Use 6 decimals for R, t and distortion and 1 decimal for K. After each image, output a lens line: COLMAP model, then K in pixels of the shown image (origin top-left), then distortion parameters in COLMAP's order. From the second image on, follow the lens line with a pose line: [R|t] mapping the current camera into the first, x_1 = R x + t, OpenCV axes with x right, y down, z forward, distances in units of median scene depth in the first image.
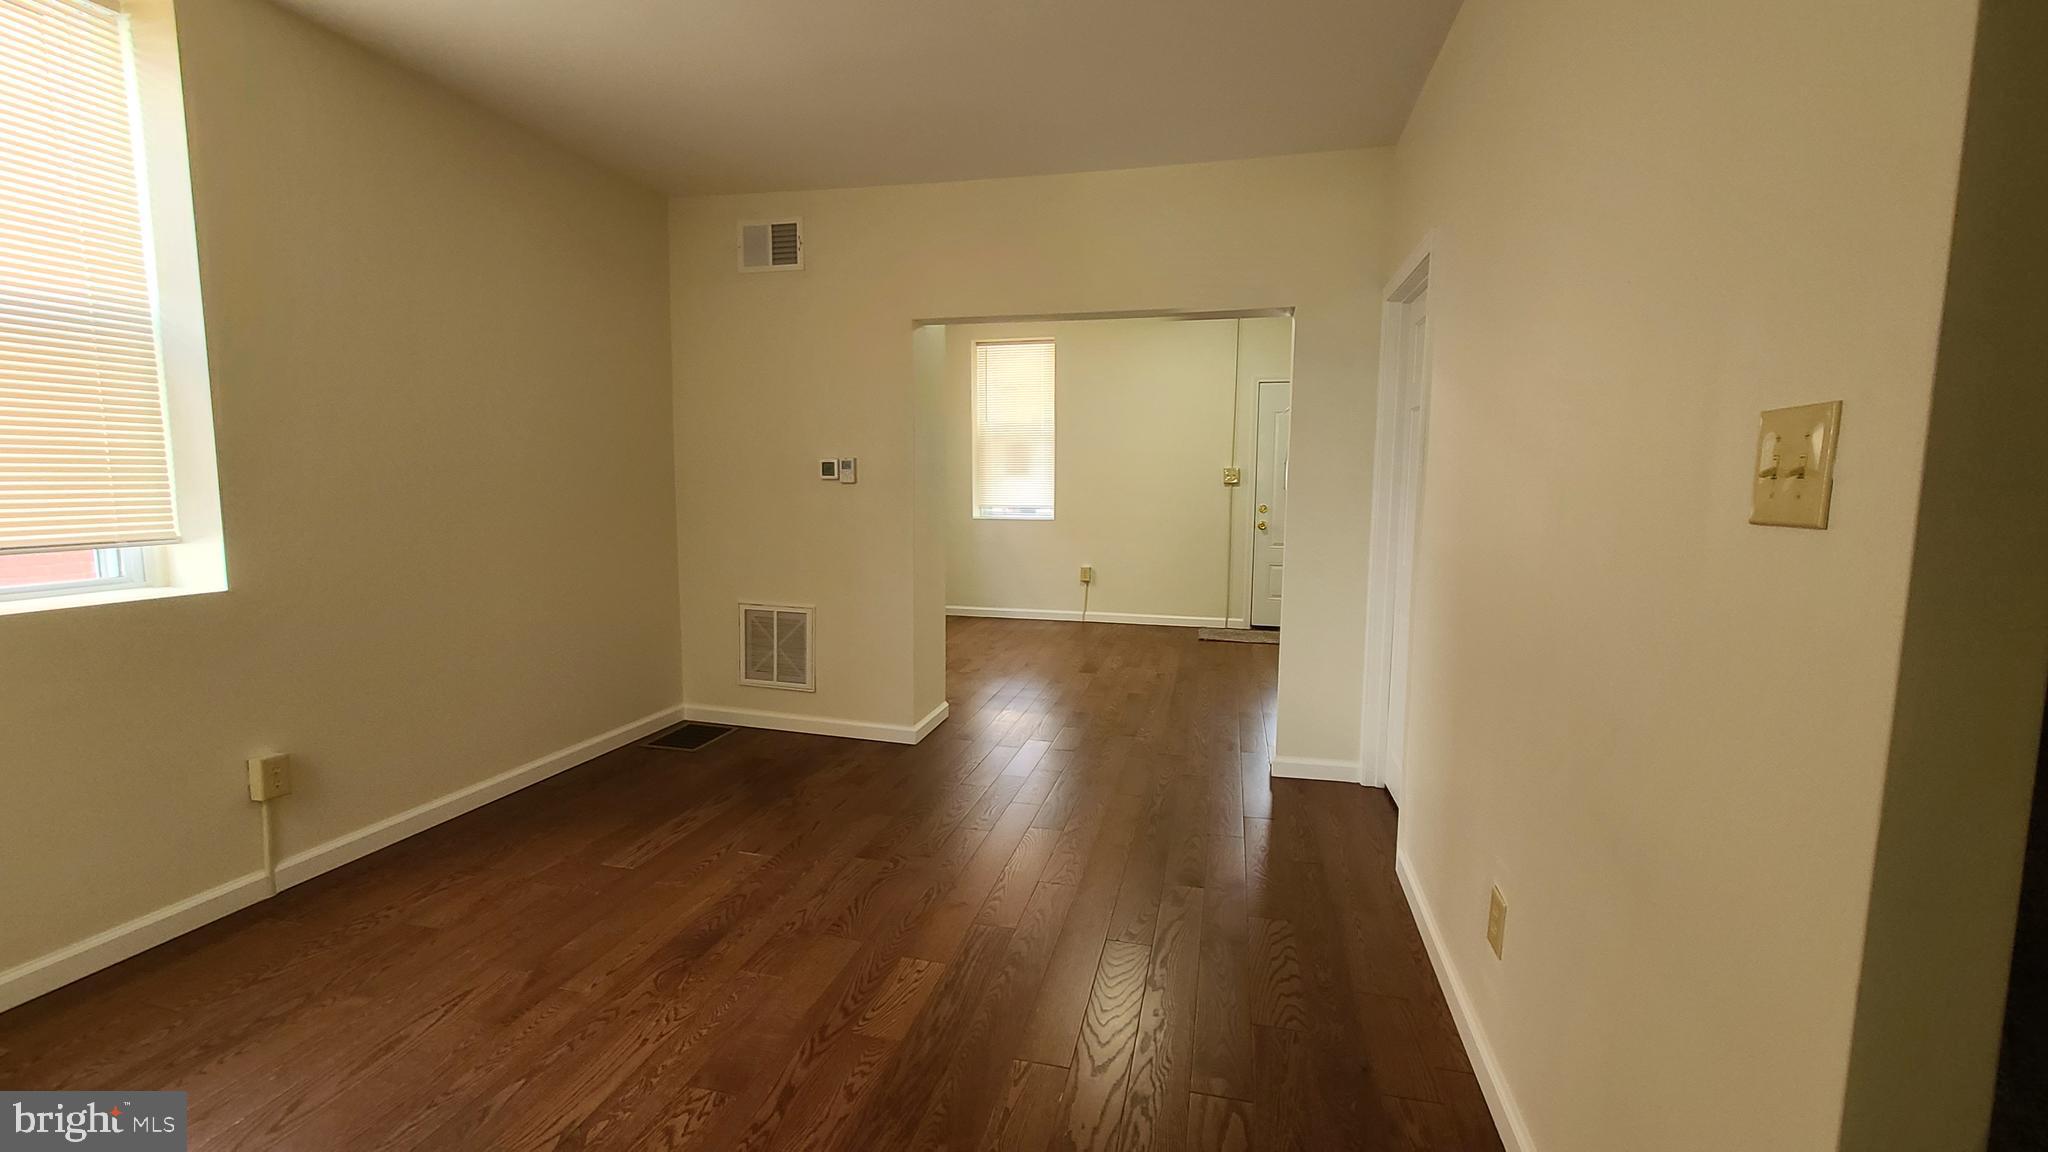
lens RADIAL K [[822.2, 0, 1021.6], [0, 822.2, 569.6], [0, 0, 1]] dist [-0.014859, -0.000037]
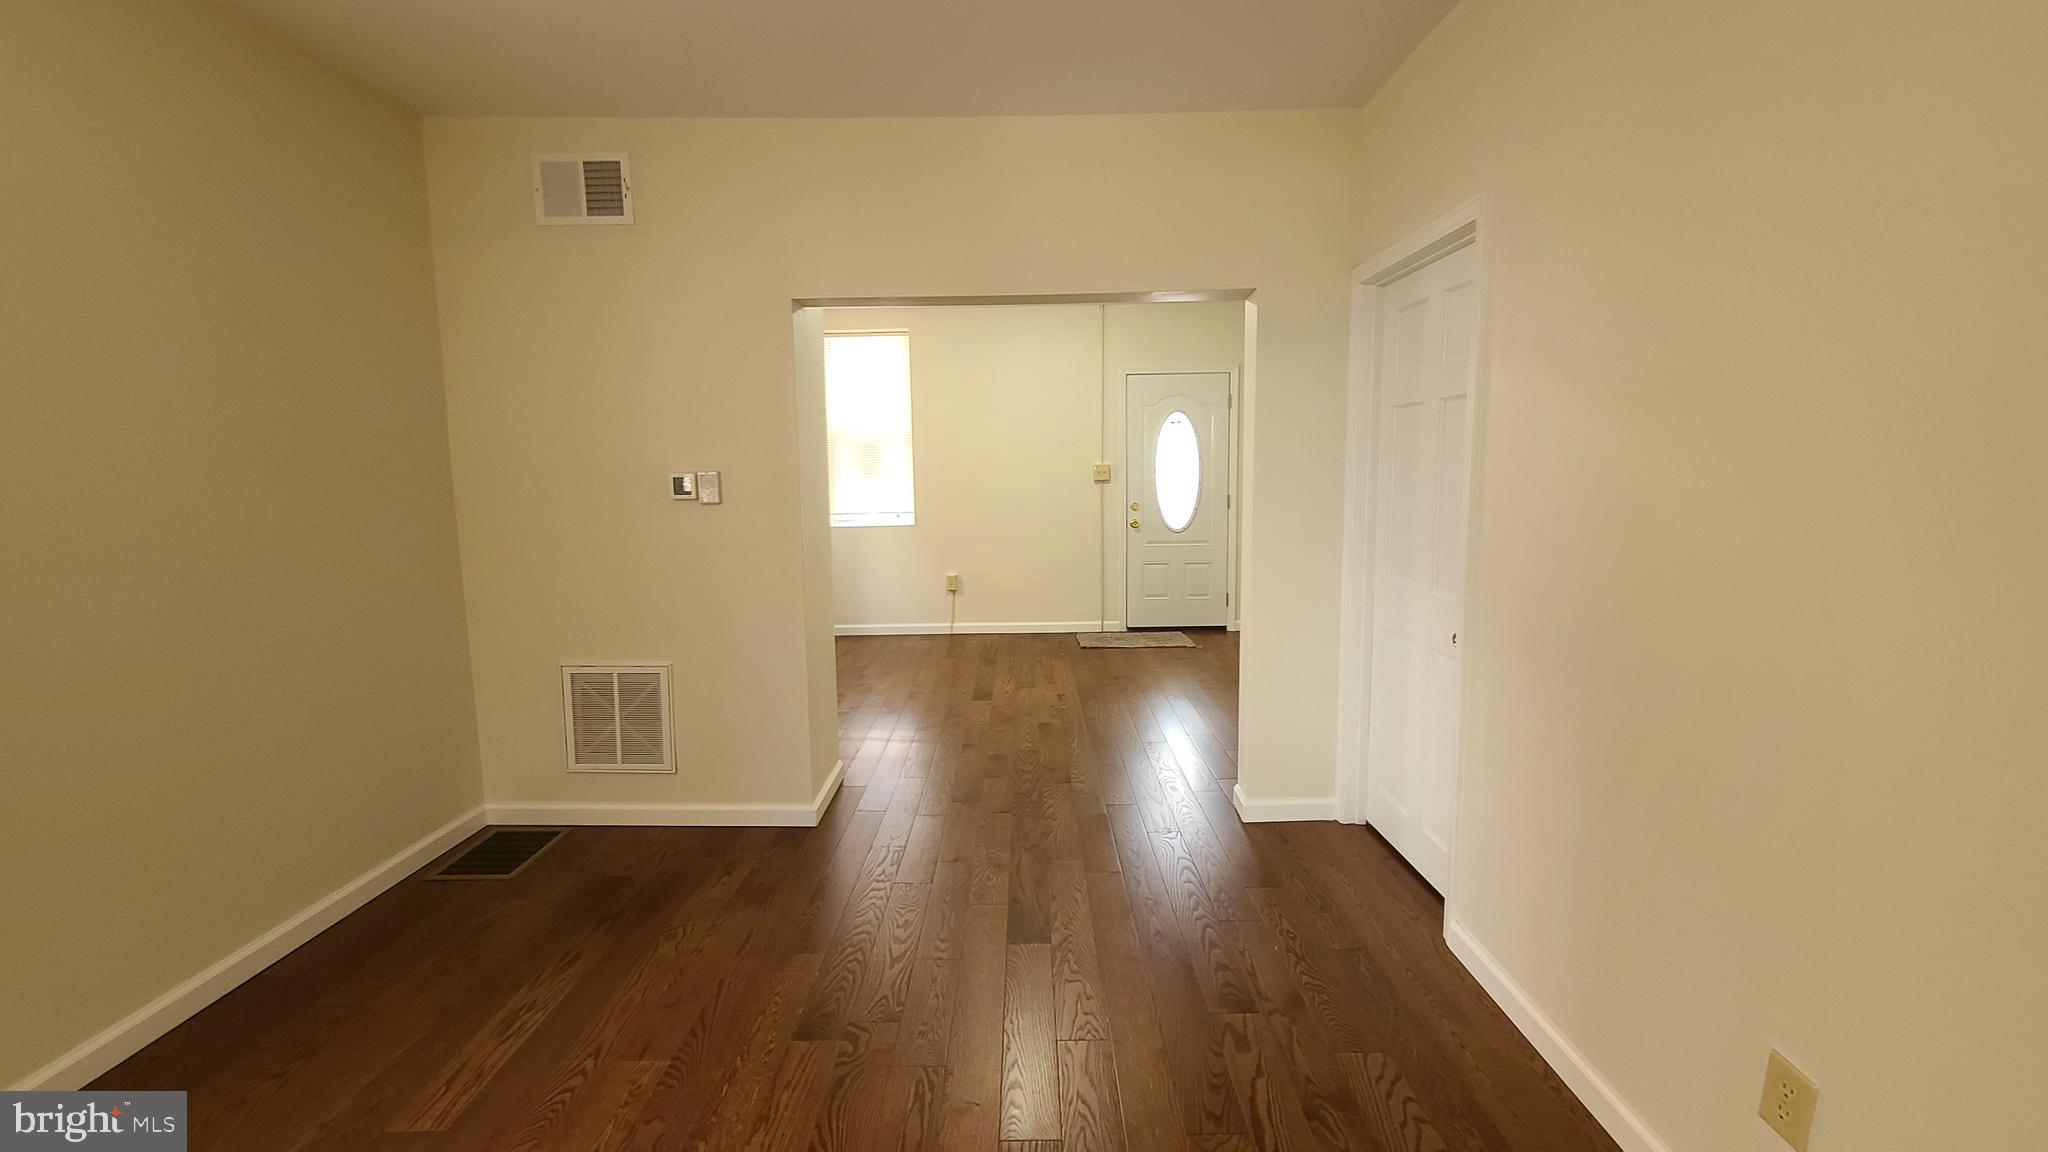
lens RADIAL K [[828.8, 0, 1033.6], [0, 828.8, 572.5], [0, 0, 1]] dist [-0.001655, -0.000983]
pose [[0.972939, -0.050422, 0.225492, -0.087166], [0.047822, 0.998712, 0.016980, -0.036271], [-0.226058, -0.005737, 0.974097, 0.155374]]
